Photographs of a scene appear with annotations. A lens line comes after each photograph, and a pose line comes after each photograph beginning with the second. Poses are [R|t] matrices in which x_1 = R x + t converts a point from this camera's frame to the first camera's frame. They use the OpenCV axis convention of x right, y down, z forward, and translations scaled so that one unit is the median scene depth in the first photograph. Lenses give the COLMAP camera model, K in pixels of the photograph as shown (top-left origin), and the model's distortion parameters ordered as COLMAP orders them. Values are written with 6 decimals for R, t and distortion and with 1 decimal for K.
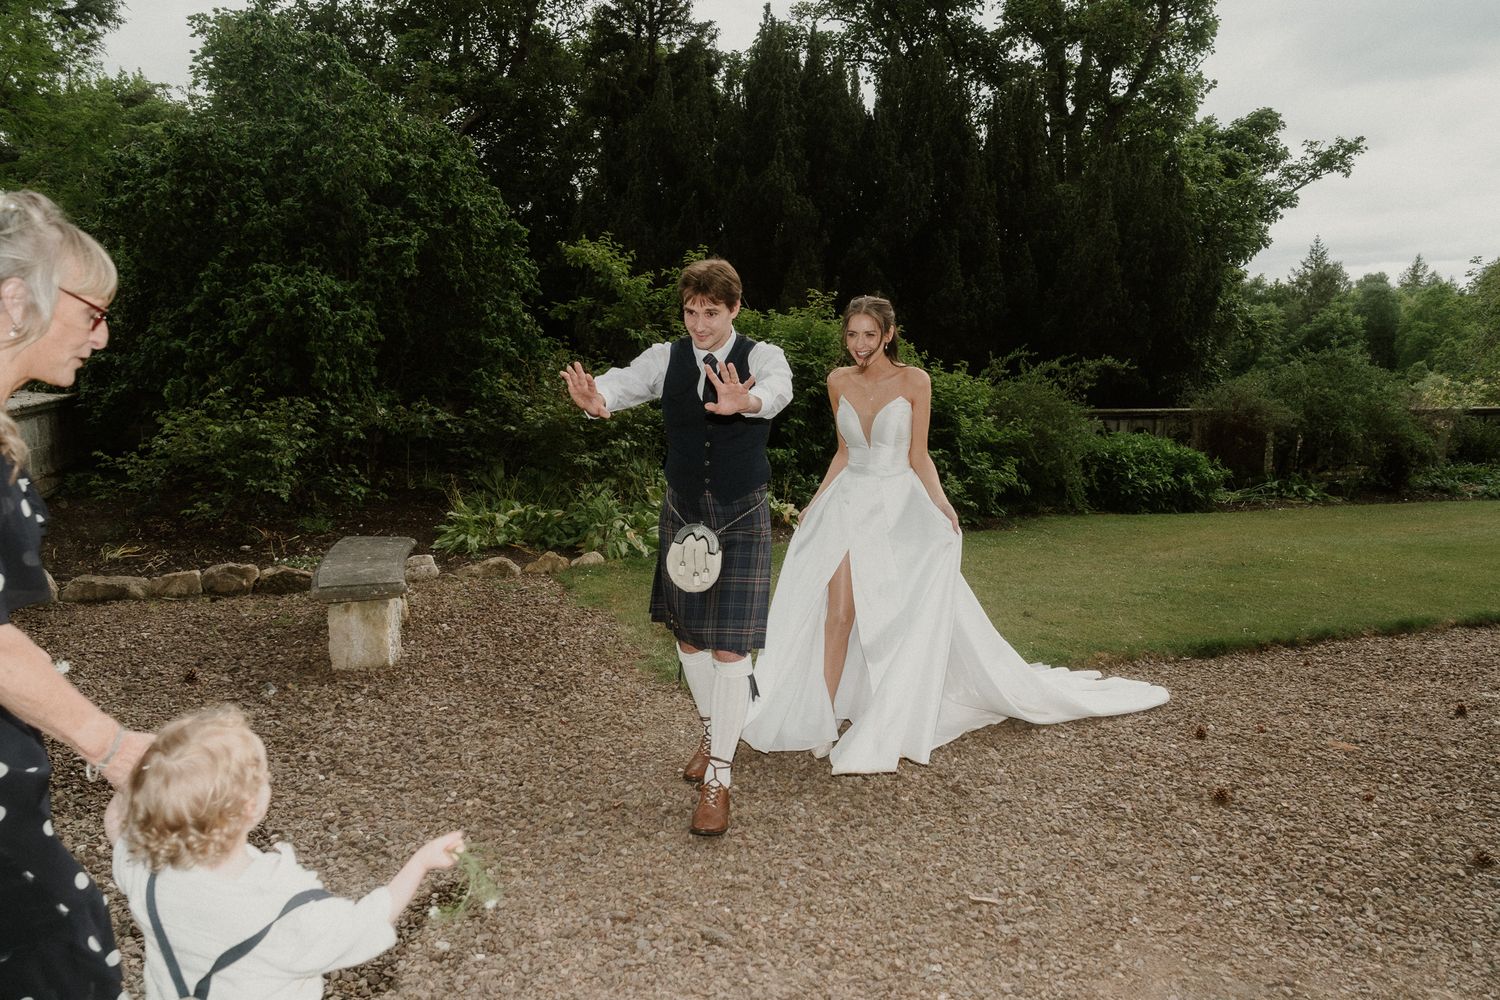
lens RADIAL K [[1003.4, 0, 750.0], [0, 1003.4, 500.0], [0, 0, 1]] dist [-0.005368, 0.005975]
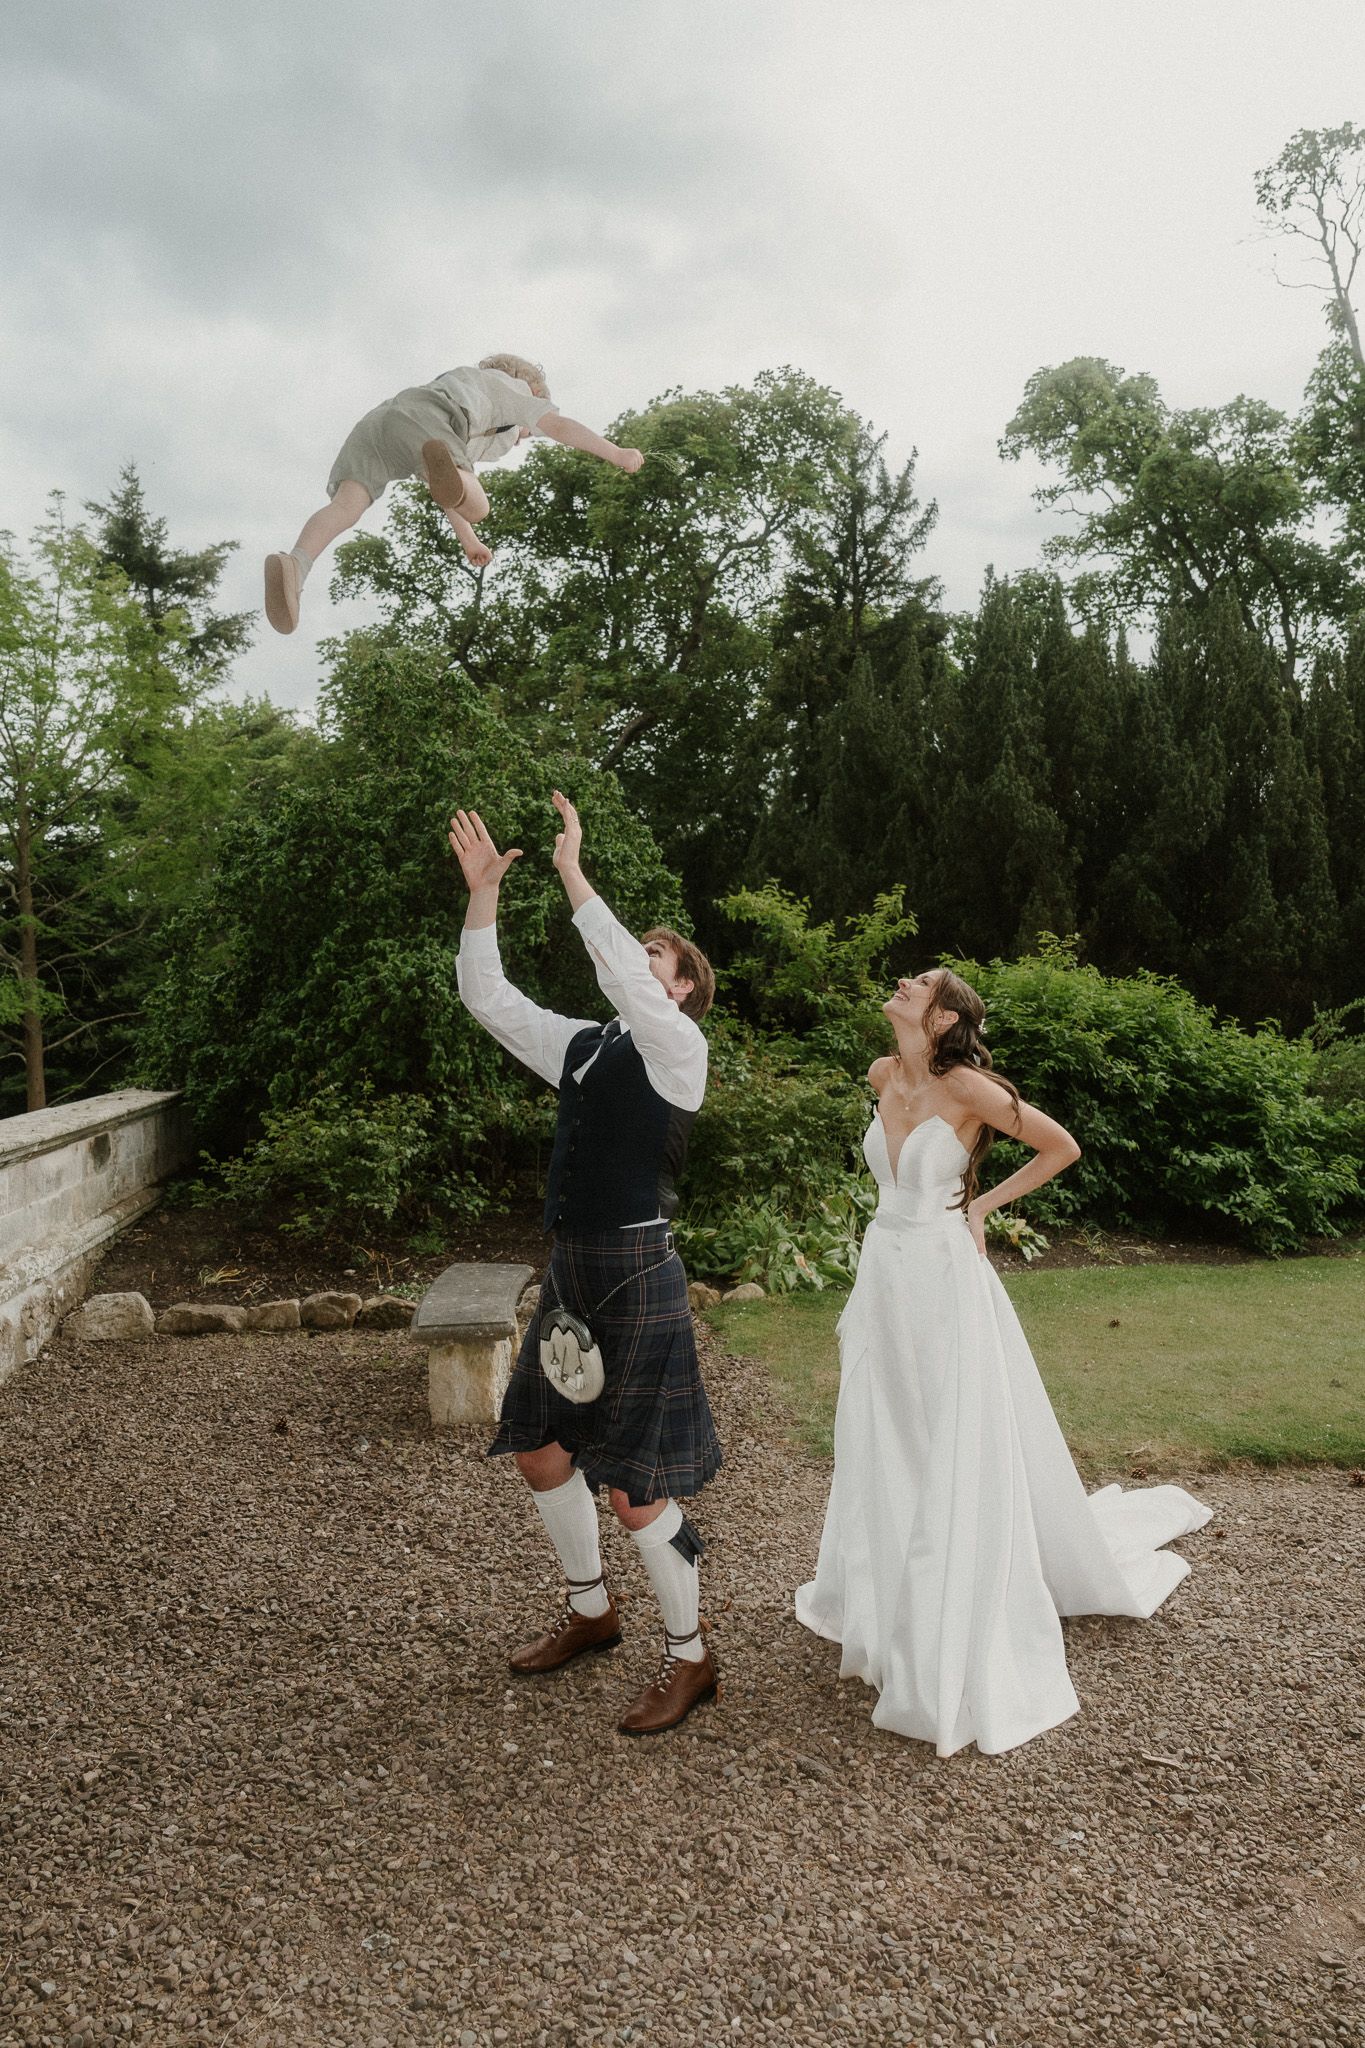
lens RADIAL K [[1390.9, 0, 682.5], [0, 1390.9, 1024.0], [0, 0, 1]] dist [-0.002129, 0.022100]
pose [[0.969422, -0.028592, -0.243727, 0.064682], [-0.000915, 0.992761, -0.120101, -0.019487], [0.245397, 0.116651, 0.962379, -0.093429]]
